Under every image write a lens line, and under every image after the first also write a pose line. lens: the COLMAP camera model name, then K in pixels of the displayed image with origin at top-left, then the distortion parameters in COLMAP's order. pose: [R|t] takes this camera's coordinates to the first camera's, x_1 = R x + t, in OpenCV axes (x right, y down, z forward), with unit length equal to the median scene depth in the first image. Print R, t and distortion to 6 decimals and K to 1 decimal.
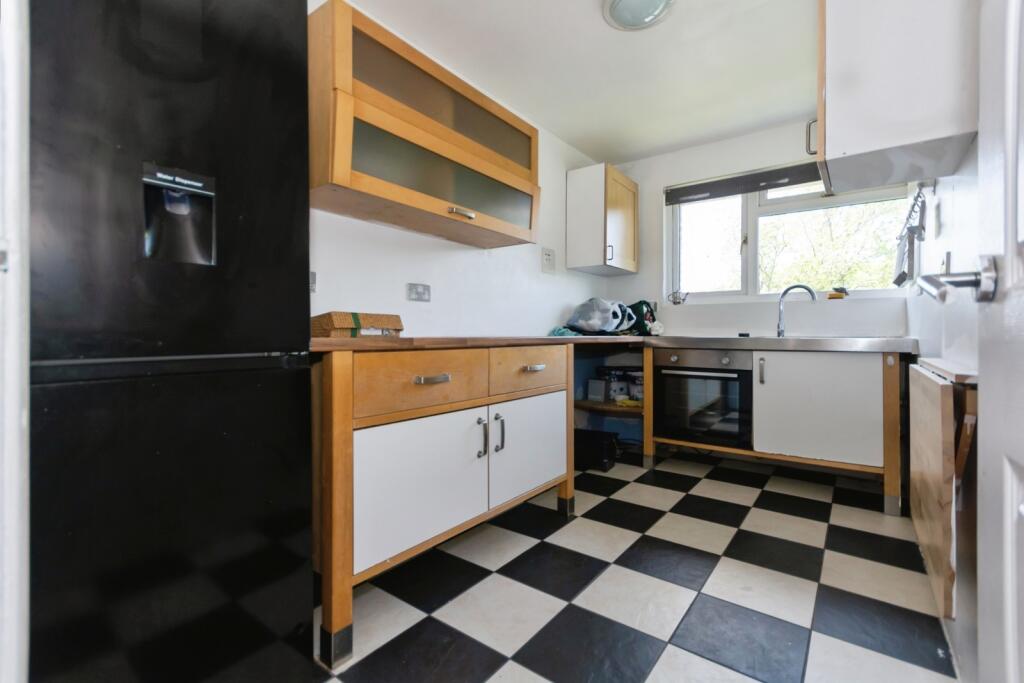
lens RADIAL K [[462.2, 0, 509.4], [0, 462.2, 333.6], [0, 0, 1]] dist [-0.001550, 0.000399]
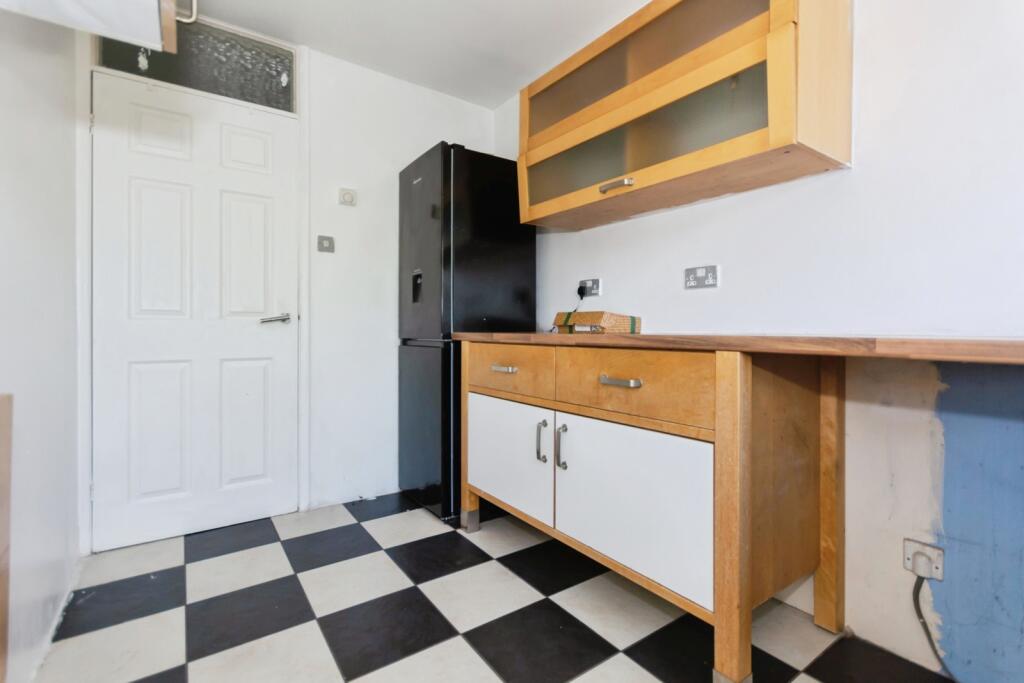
lens RADIAL K [[462.2, 0, 482.9], [0, 462.2, 328.8], [0, 0, 1]] dist [-0.001550, 0.000399]
pose [[-0.331212, -0.002168, -0.943554, 0.465562], [-0.000418, 0.999998, -0.002151, -0.000393], [0.943556, -0.000318, -0.331212, 0.642020]]
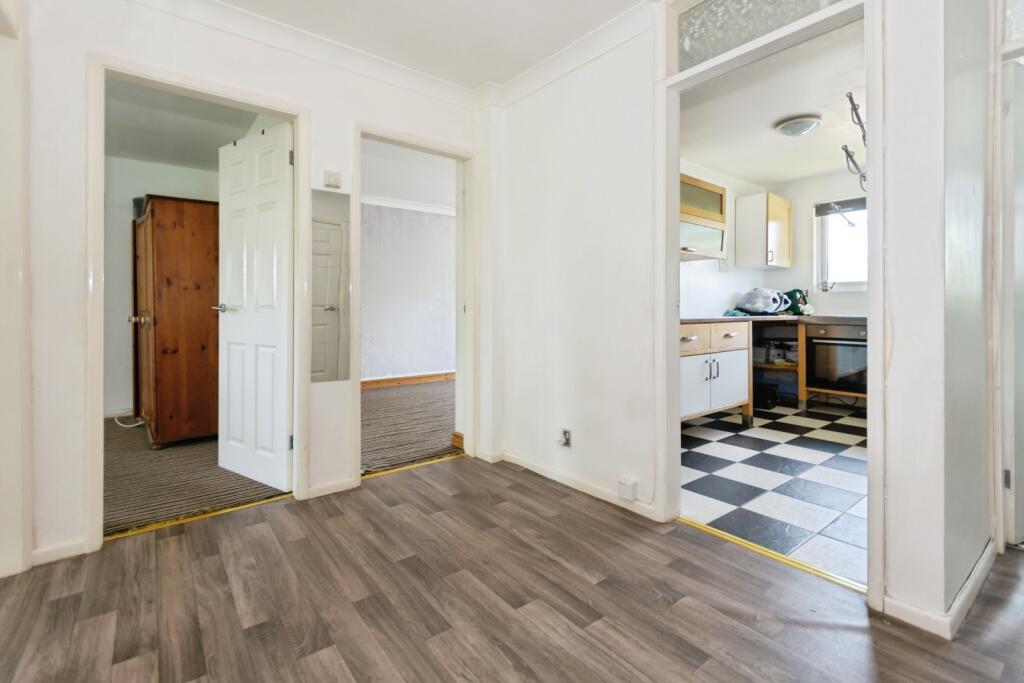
lens RADIAL K [[462.2, 0, 512.8], [0, 462.2, 308.2], [0, 0, 1]] dist [-0.001550, 0.000399]
pose [[0.968092, -0.002804, -0.250580, -0.196066], [0.002128, 0.999993, -0.002968, -0.015170], [0.250586, 0.002340, 0.968091, -0.574167]]
